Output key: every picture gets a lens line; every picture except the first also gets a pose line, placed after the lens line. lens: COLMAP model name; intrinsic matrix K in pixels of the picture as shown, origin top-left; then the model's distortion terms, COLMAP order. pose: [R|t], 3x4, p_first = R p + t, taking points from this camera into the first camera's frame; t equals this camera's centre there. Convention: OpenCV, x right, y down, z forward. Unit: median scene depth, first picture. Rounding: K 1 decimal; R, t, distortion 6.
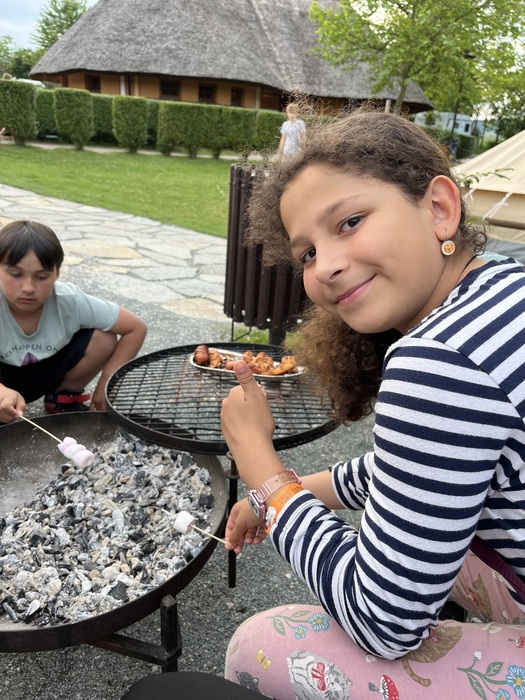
lens RADIAL K [[527.6, 0, 262.9], [0, 527.6, 349.4], [0, 0, 1]] dist [-0.002751, -0.001196]
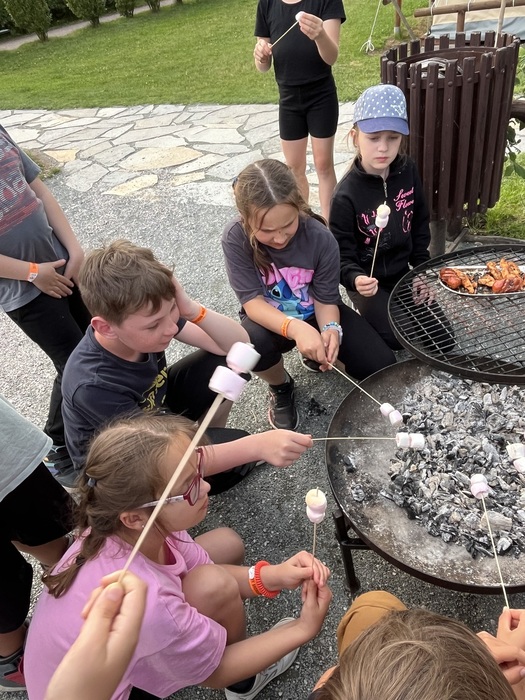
lens RADIAL K [[468.7, 0, 261.6], [0, 468.7, 350.9], [0, 0, 1]] dist [0.004120, 0.002471]
pose [[0.959899, -0.268017, -0.082218, -0.152975], [0.280098, 0.904572, 0.321396, -0.093721], [-0.011768, -0.331537, 0.943369, 0.013448]]
